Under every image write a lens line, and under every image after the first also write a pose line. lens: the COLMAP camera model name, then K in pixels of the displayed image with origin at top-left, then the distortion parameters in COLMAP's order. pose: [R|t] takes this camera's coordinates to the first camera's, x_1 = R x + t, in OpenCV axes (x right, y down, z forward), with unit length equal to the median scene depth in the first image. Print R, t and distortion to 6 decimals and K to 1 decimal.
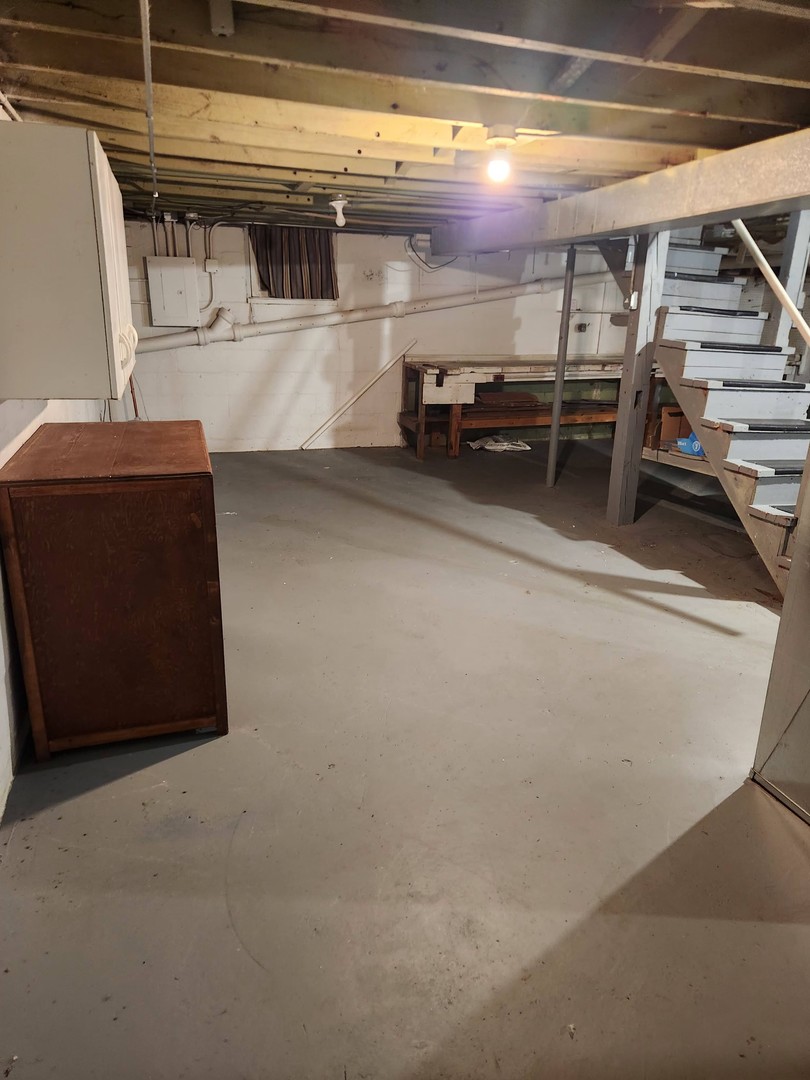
lens RADIAL K [[726.9, 0, 405.0], [0, 726.9, 540.0], [0, 0, 1]] dist [0.091102, -0.081516]
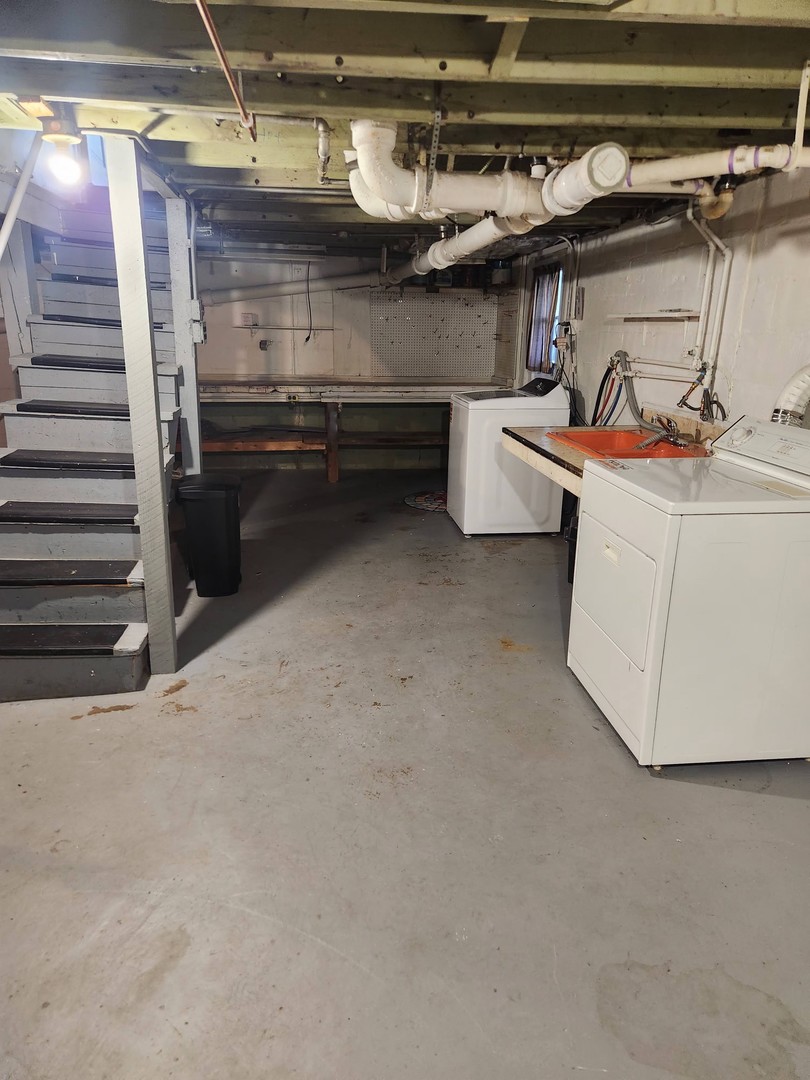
lens RADIAL K [[726.9, 0, 405.0], [0, 726.9, 540.0], [0, 0, 1]] dist [0.091102, -0.081516]
pose [[0.980640, 0.050091, -0.189303, 0.581060], [-0.055505, 0.998184, -0.023409, -0.040037], [0.187786, 0.033463, 0.981640, 0.162099]]
